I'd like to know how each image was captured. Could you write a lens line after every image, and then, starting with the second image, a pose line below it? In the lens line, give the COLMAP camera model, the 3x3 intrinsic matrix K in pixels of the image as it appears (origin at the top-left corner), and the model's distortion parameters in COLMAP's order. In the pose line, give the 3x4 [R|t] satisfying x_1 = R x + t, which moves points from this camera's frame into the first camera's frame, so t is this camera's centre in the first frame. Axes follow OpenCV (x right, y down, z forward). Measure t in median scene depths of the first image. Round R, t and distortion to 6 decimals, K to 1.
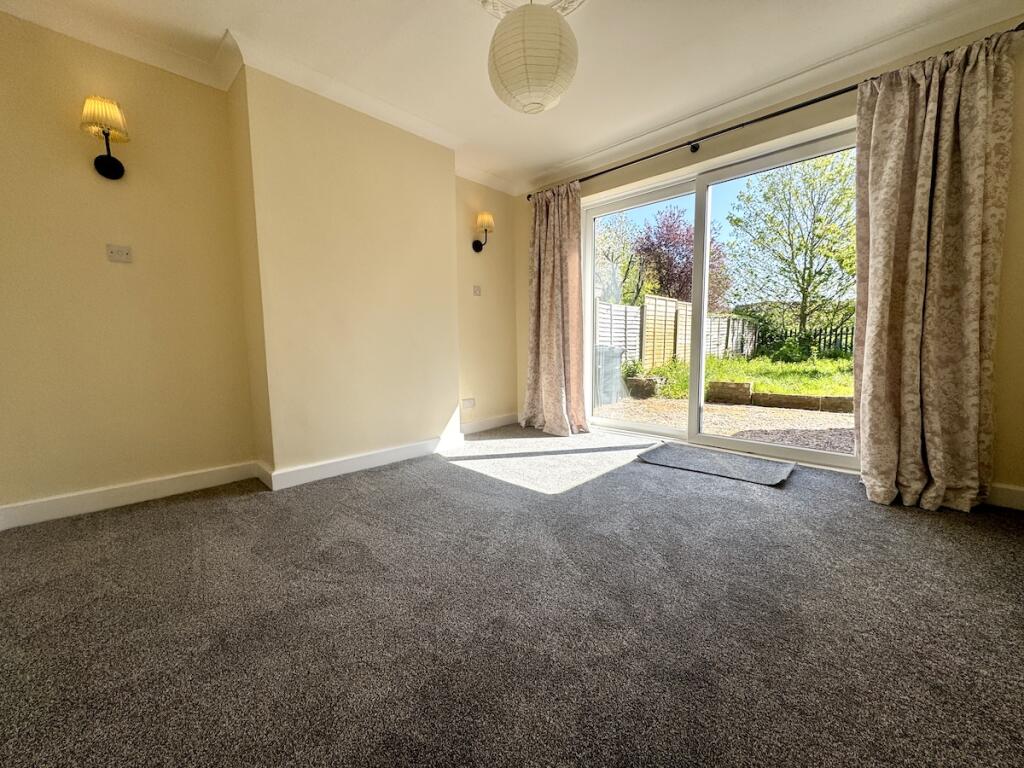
lens RADIAL K [[406.7, 0, 513.2], [0, 406.7, 381.7], [0, 0, 1]] dist [-0.008543, 0.000669]
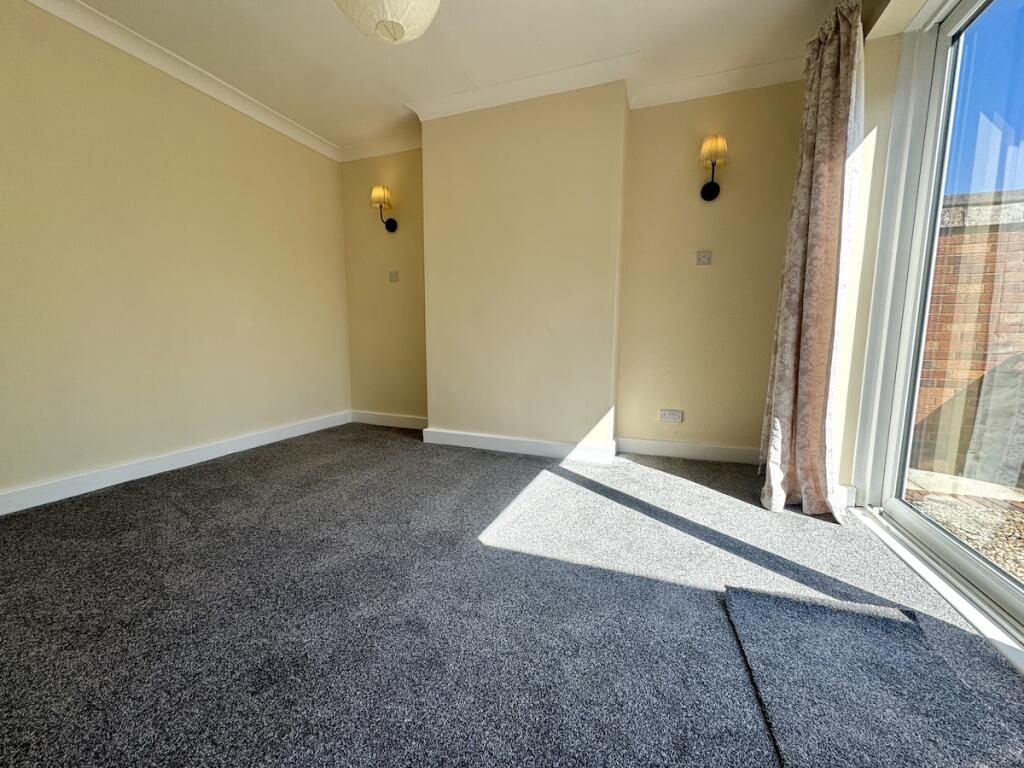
lens RADIAL K [[406.7, 0, 513.6], [0, 406.7, 386.4], [0, 0, 1]] dist [-0.008543, 0.000669]
pose [[0.390622, 0.126270, -0.911850, 0.650052], [-0.096636, 0.990700, 0.095791, -0.062725], [0.915465, 0.050699, 0.399191, 0.653610]]
